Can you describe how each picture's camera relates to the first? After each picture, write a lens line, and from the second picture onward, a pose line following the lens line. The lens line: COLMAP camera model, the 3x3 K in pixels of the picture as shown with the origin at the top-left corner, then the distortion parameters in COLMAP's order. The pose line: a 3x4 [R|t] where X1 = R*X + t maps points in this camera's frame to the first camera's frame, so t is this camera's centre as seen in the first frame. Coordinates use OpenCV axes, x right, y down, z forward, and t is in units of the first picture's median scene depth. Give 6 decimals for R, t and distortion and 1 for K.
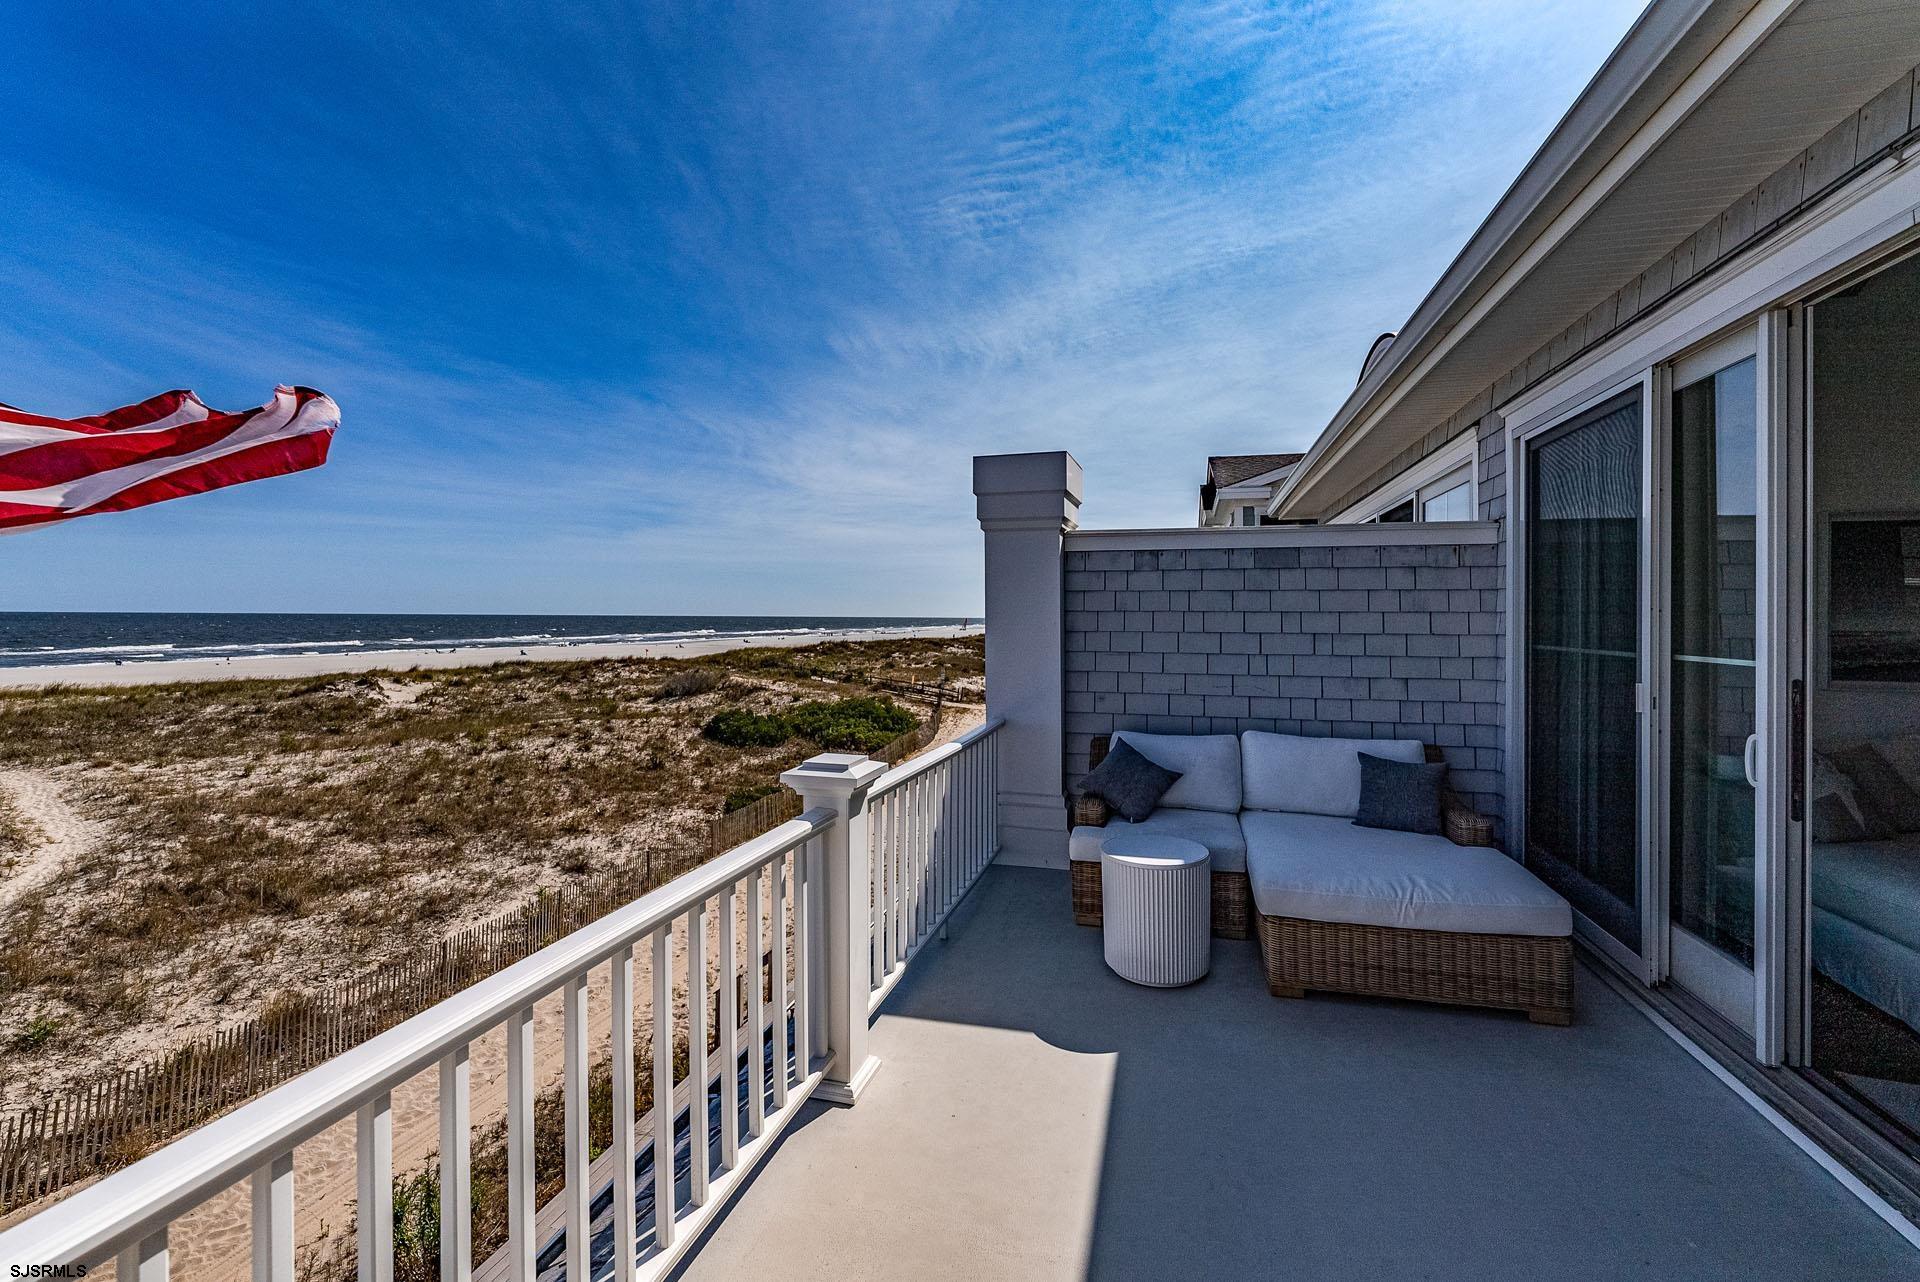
lens RADIAL K [[782.2, 0, 983.5], [0, 782.2, 619.4], [0, 0, 1]] dist [-0.000478, 0.000066]
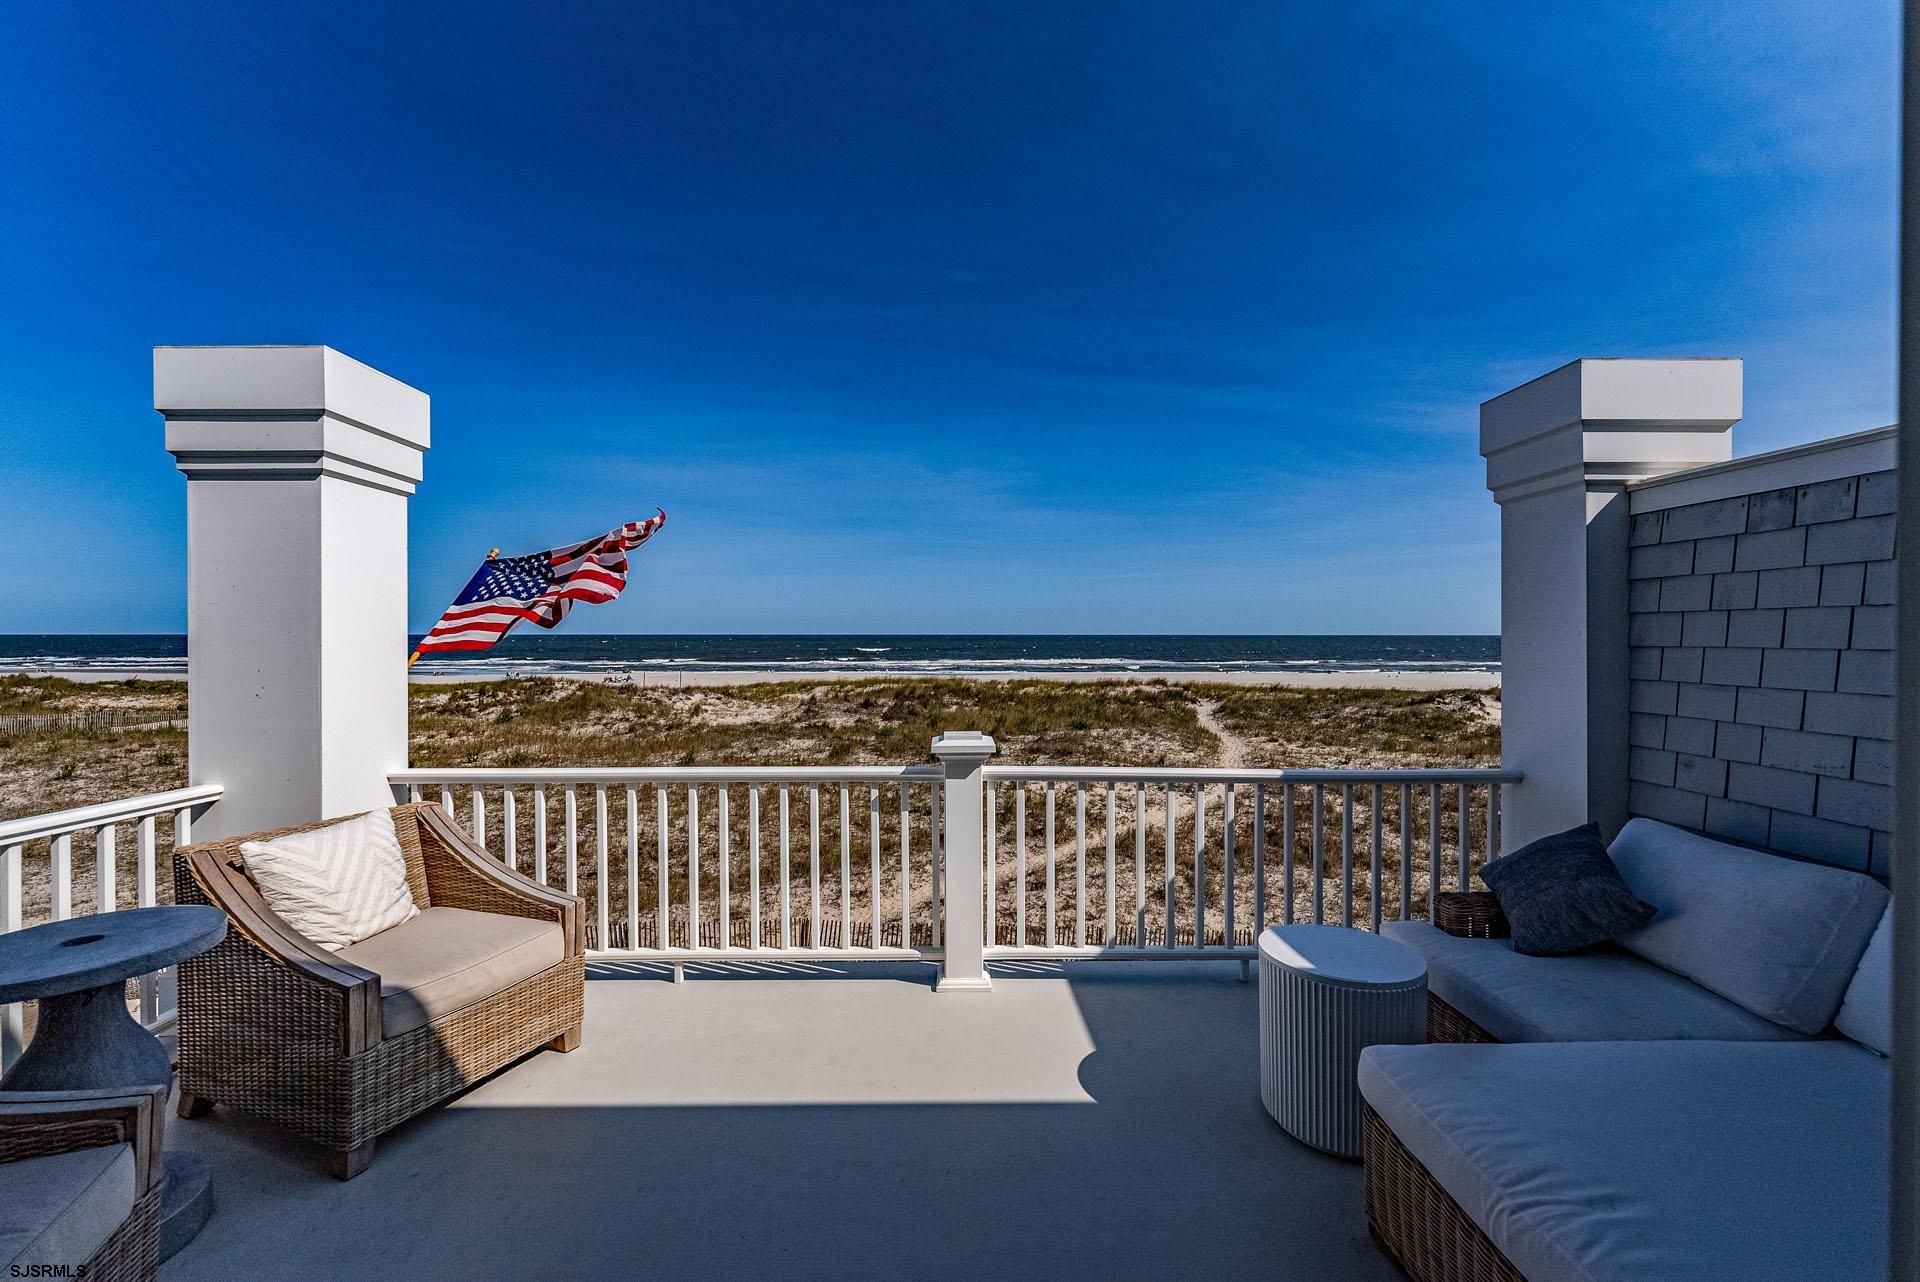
lens RADIAL K [[782.2, 0, 961.7], [0, 782.2, 643.9], [0, 0, 1]] dist [-0.000478, 0.000066]
pose [[0.267498, 0.004987, -0.963546, 0.108378], [-0.001006, 0.999988, 0.004896, 0.002097], [0.963558, -0.000341, 0.267499, 0.065675]]
